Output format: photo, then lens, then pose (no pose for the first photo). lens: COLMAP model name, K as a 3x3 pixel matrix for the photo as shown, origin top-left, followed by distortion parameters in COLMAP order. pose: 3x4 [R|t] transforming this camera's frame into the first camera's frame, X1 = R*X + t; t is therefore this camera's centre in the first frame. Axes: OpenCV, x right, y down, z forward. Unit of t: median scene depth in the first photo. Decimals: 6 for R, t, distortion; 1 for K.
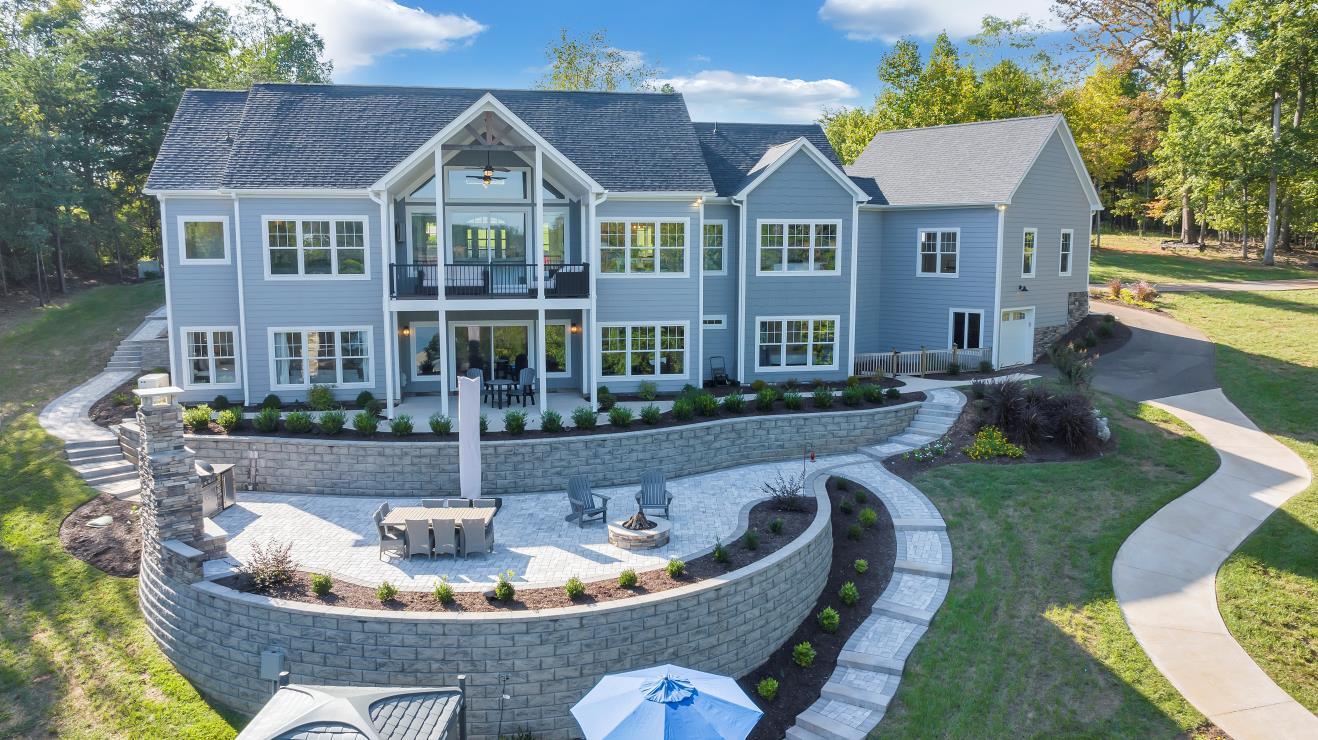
lens RADIAL K [[940.4, 0, 659.0], [0, 940.4, 370.0], [0, 0, 1]] dist [-0.051622, 0.057310]
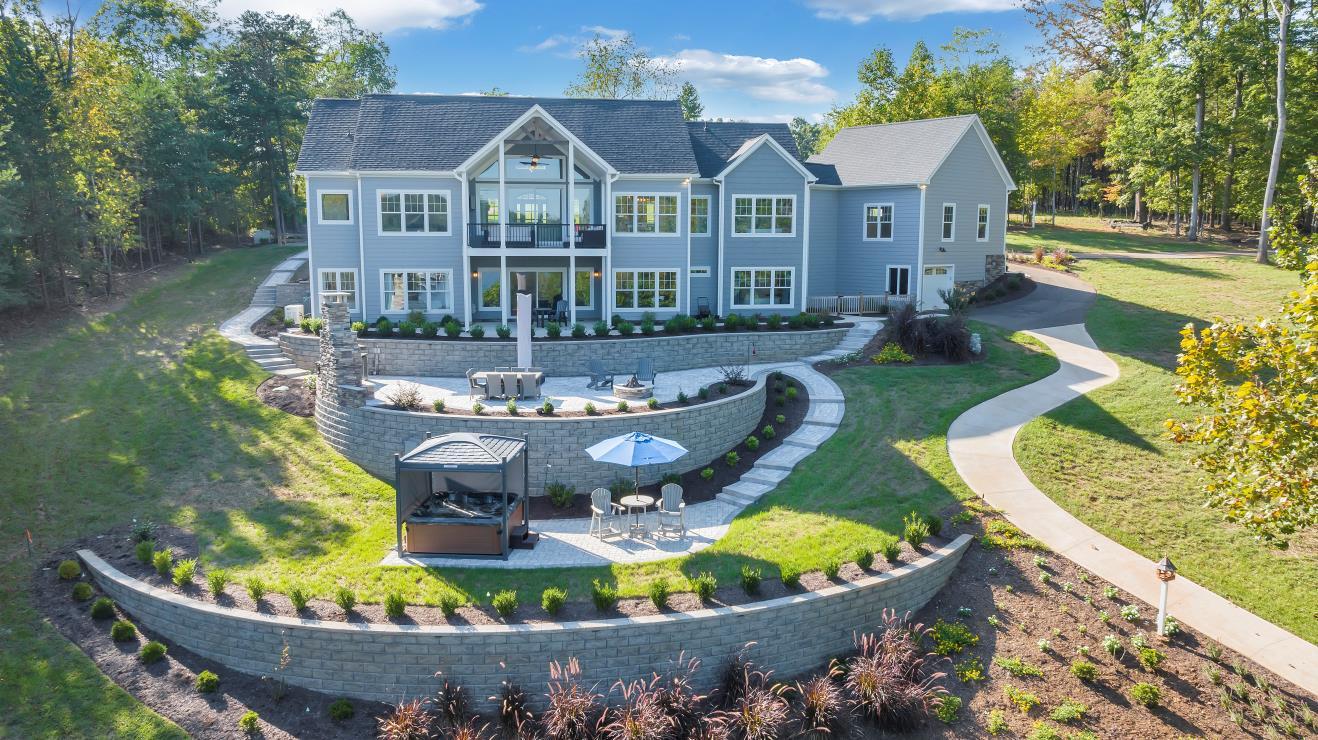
lens RADIAL K [[940.4, 0, 659.0], [0, 940.4, 370.0], [0, 0, 1]] dist [-0.051622, 0.057310]
pose [[0.999353, 0.008459, -0.034960, 0.054986], [-0.008081, 0.999908, 0.010935, 0.088306], [0.035049, -0.010645, 0.999329, -0.402992]]
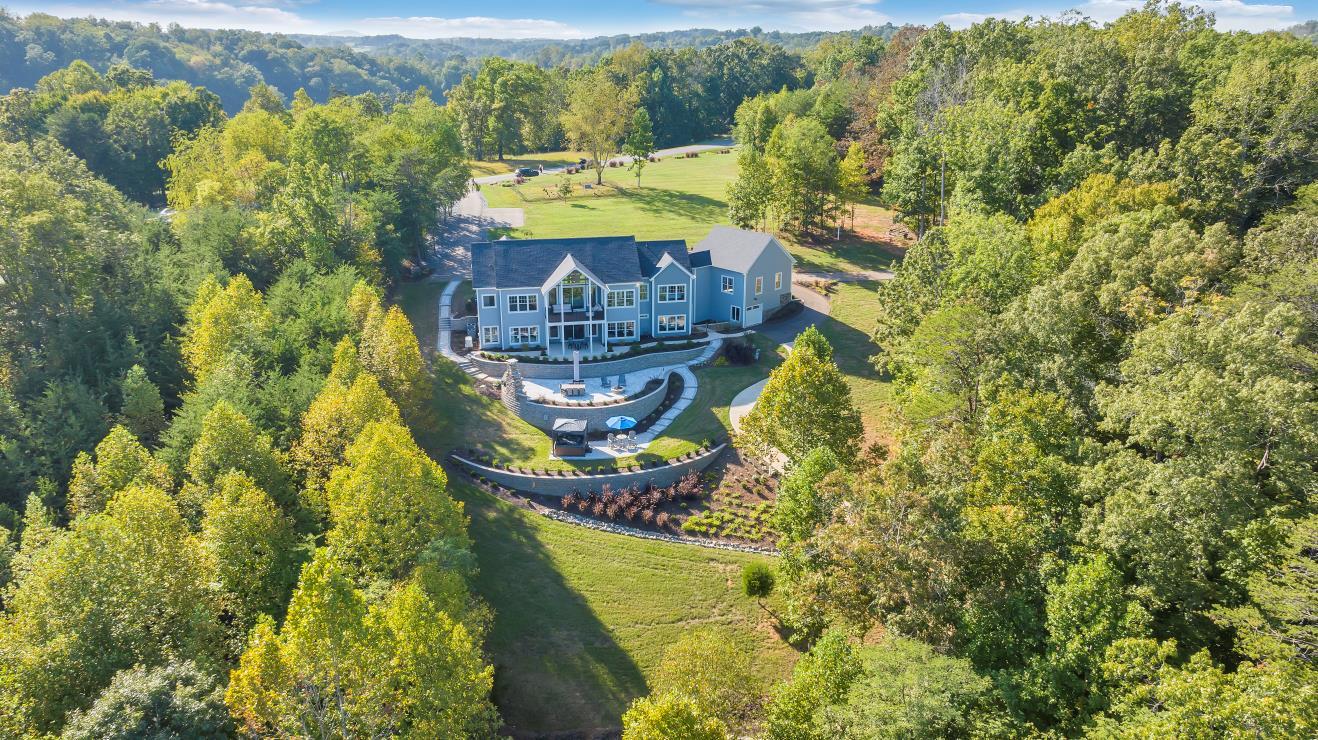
lens RADIAL K [[940.4, 0, 659.0], [0, 940.4, 370.0], [0, 0, 1]] dist [-0.051622, 0.057310]
pose [[0.999995, -0.000552, 0.003126, 0.111600], [-0.000079, 0.980154, 0.198236, -0.564127], [-0.003173, -0.198236, 0.980149, -2.350672]]
